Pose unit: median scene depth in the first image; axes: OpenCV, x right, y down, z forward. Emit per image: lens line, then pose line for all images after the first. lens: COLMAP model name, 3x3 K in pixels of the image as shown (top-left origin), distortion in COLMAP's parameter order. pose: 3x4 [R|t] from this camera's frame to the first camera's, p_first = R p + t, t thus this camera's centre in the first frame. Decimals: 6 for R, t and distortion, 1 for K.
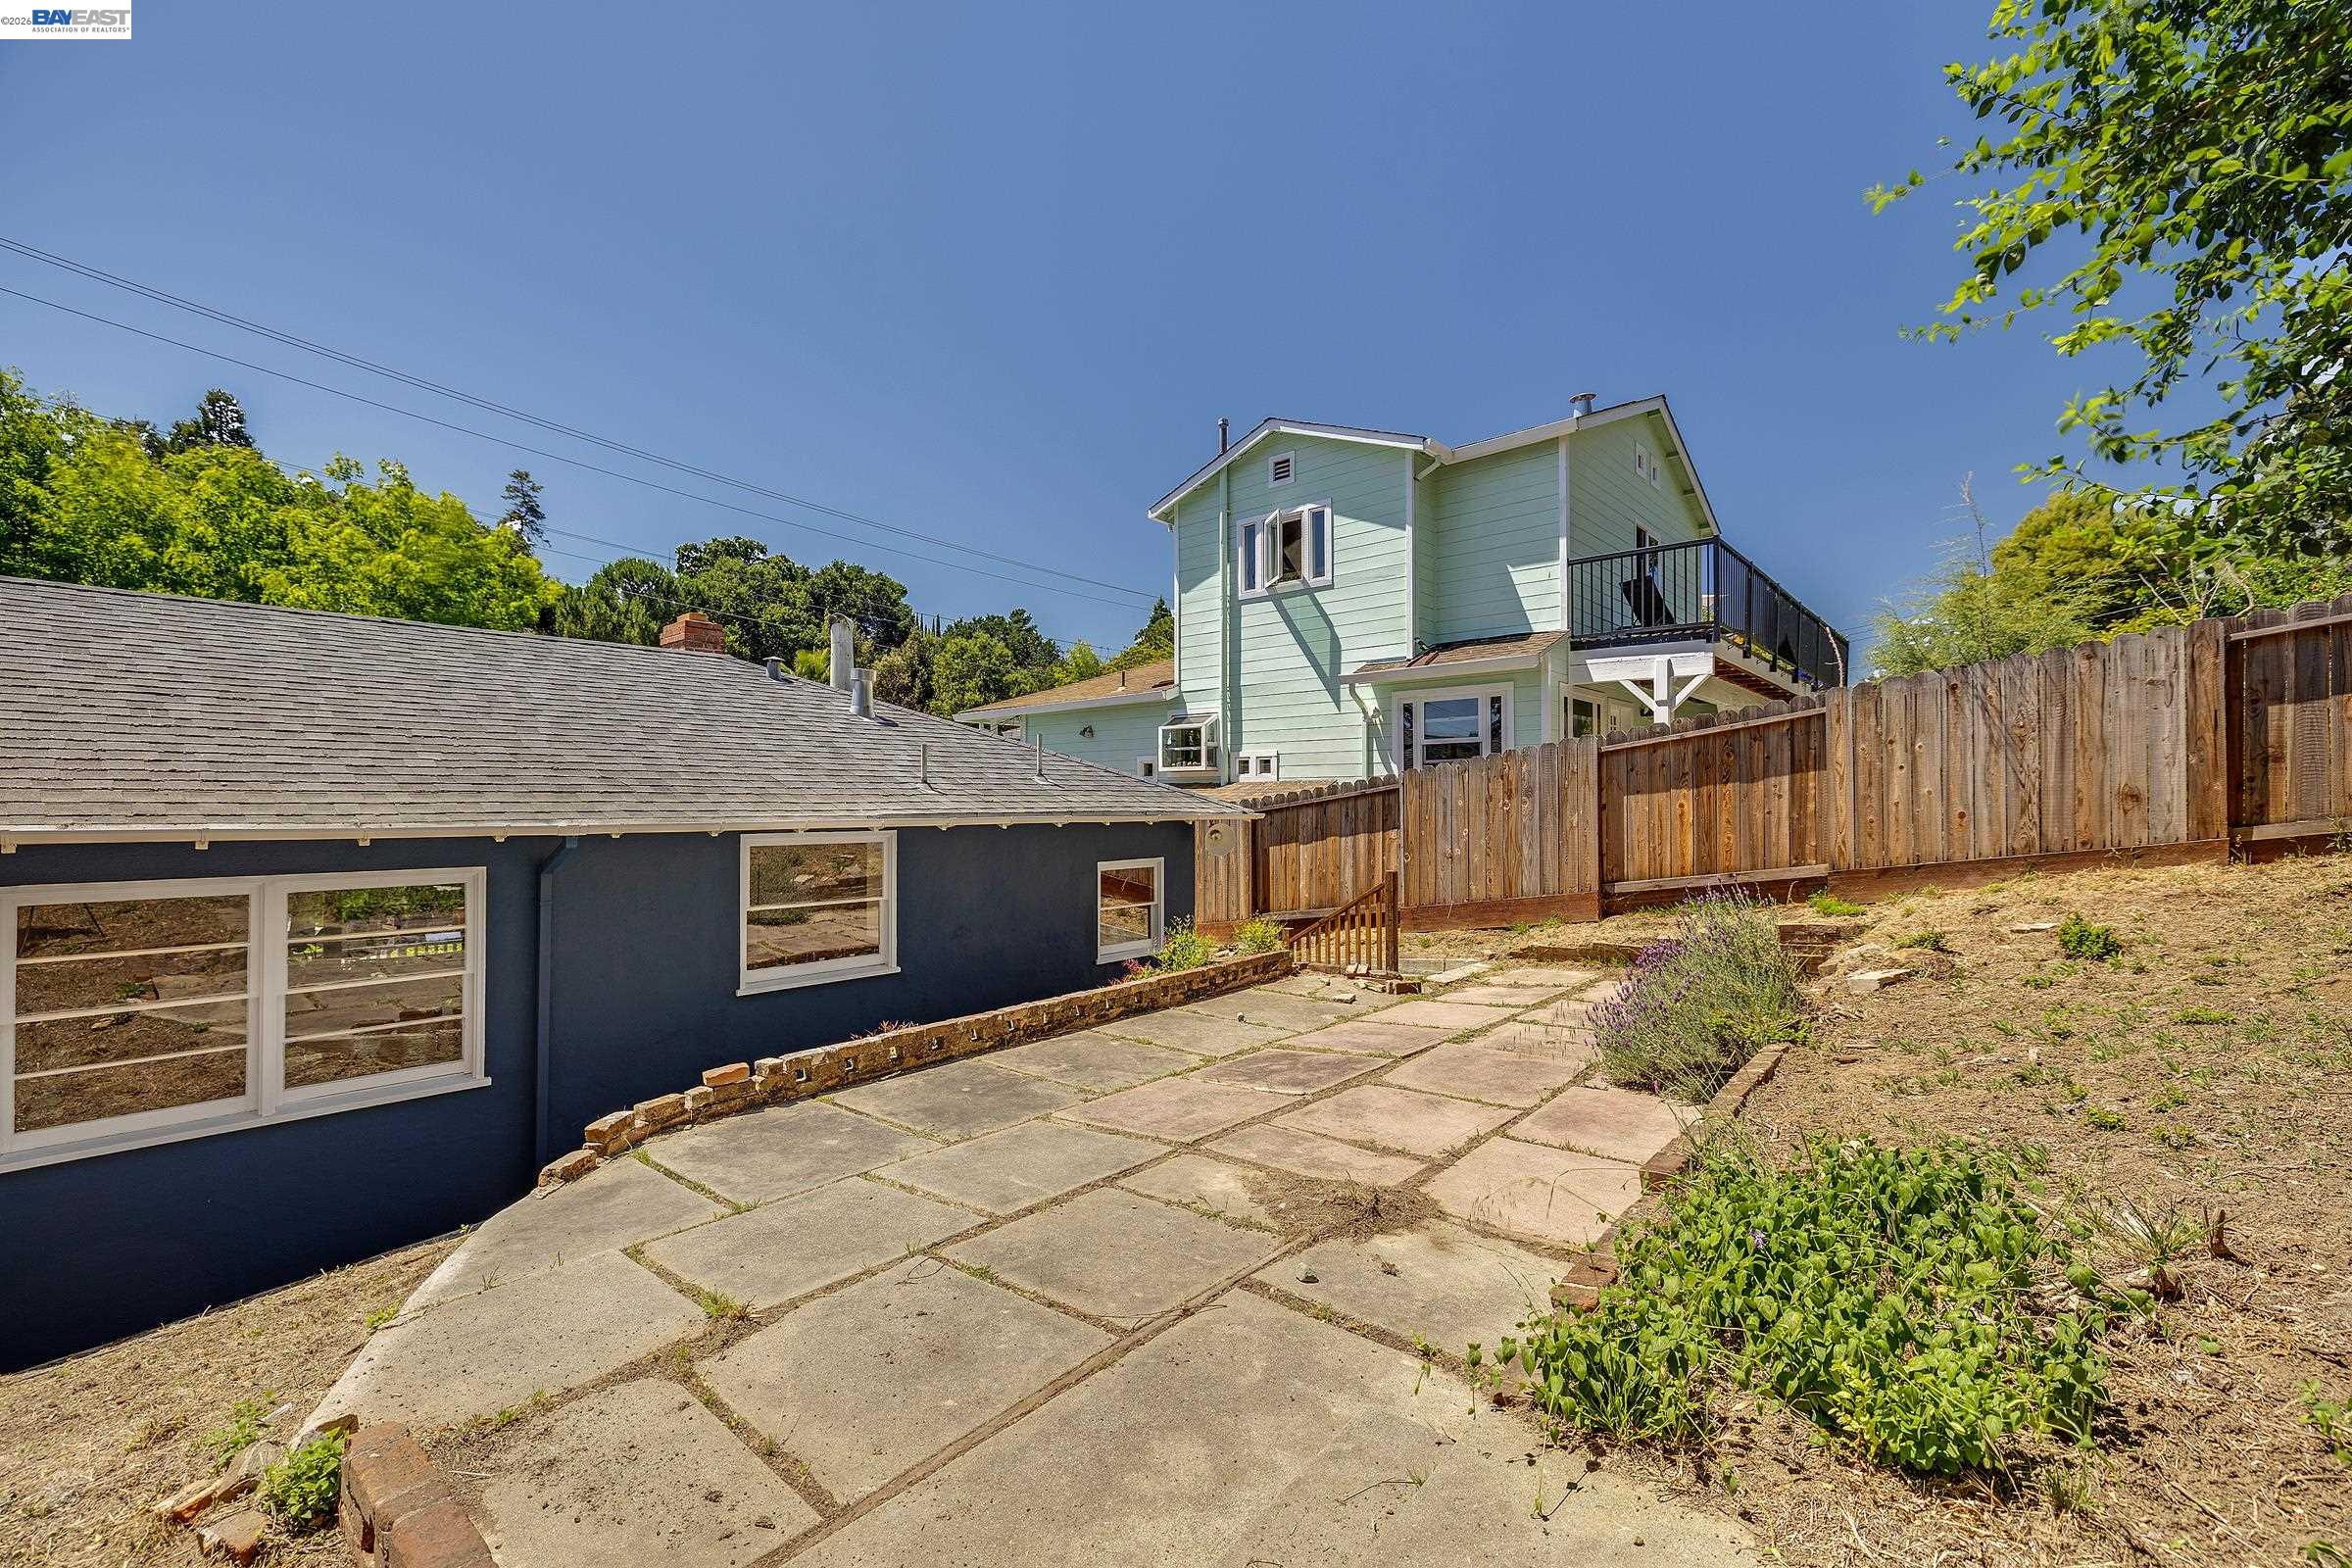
lens RADIAL K [[980.7, 0, 1165.3], [0, 980.7, 787.6], [0, 0, 1]] dist [0.001561, 0.000817]
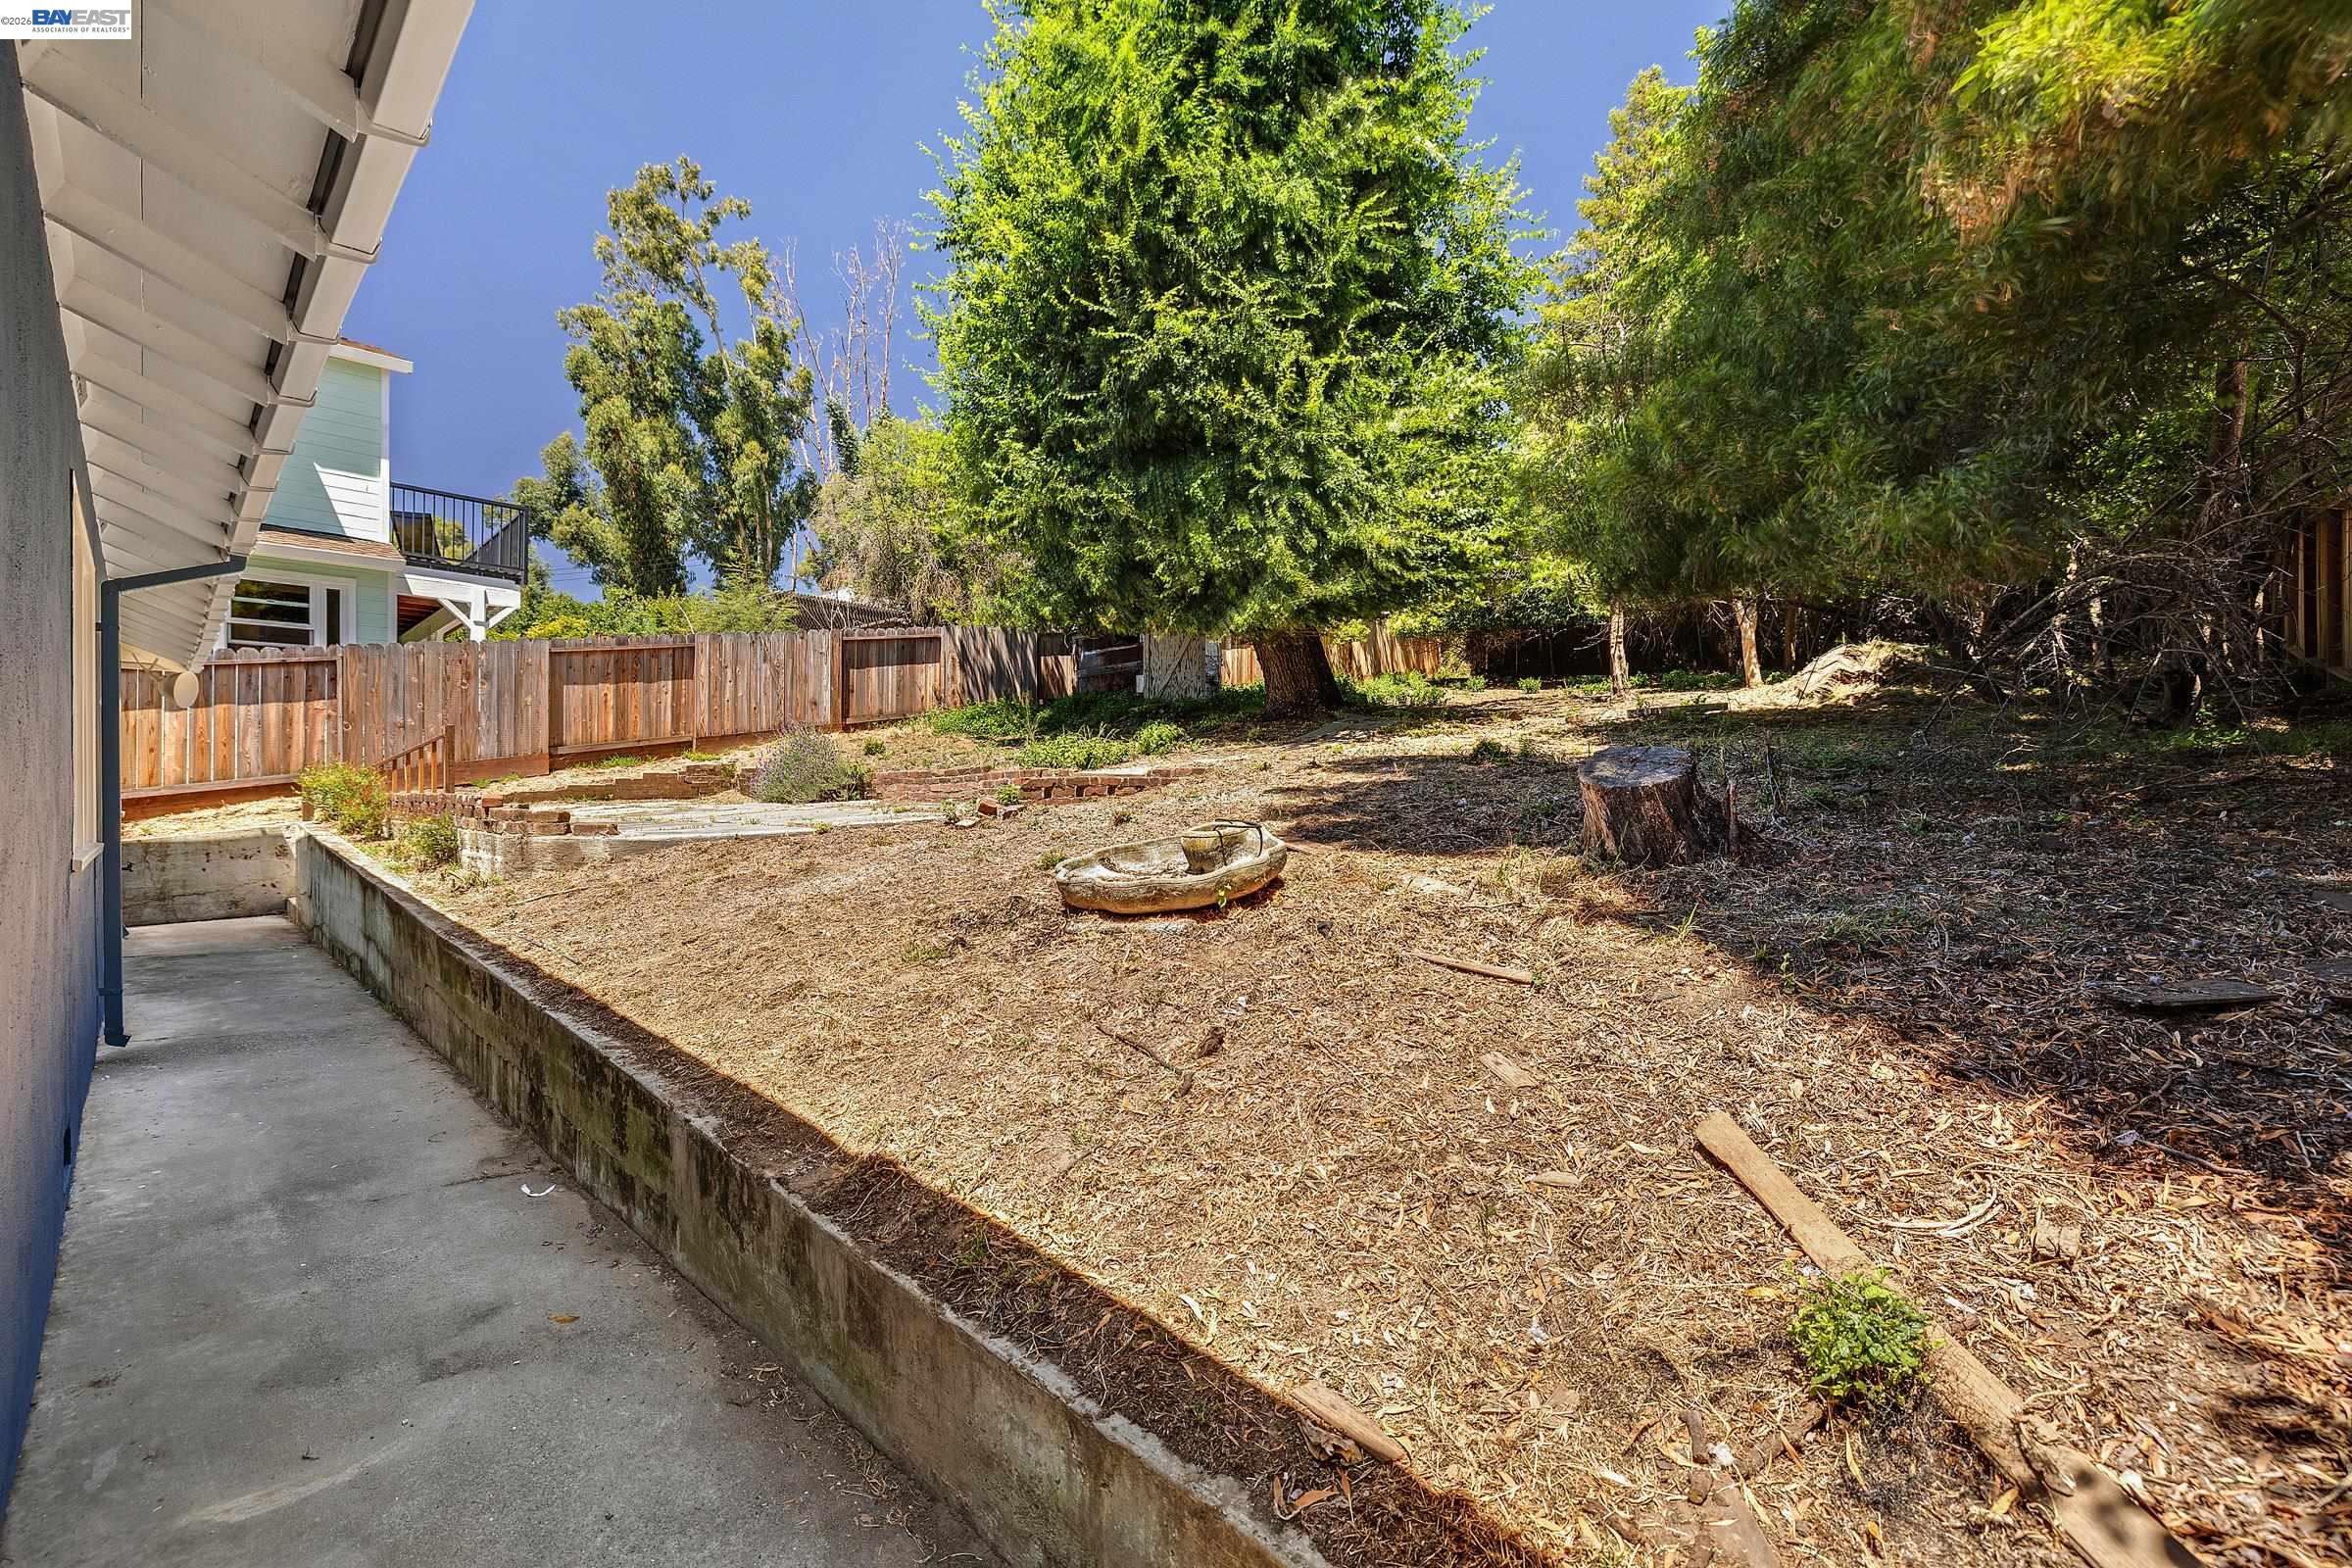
lens RADIAL K [[980.7, 0, 1166.3], [0, 980.7, 793.6], [0, 0, 1]] dist [0.001561, 0.000817]
pose [[0.032914, 0.003761, 0.999451, -0.948843], [-0.009261, 0.999951, -0.003458, 0.168369], [-0.999415, -0.009142, 0.032948, 0.100932]]
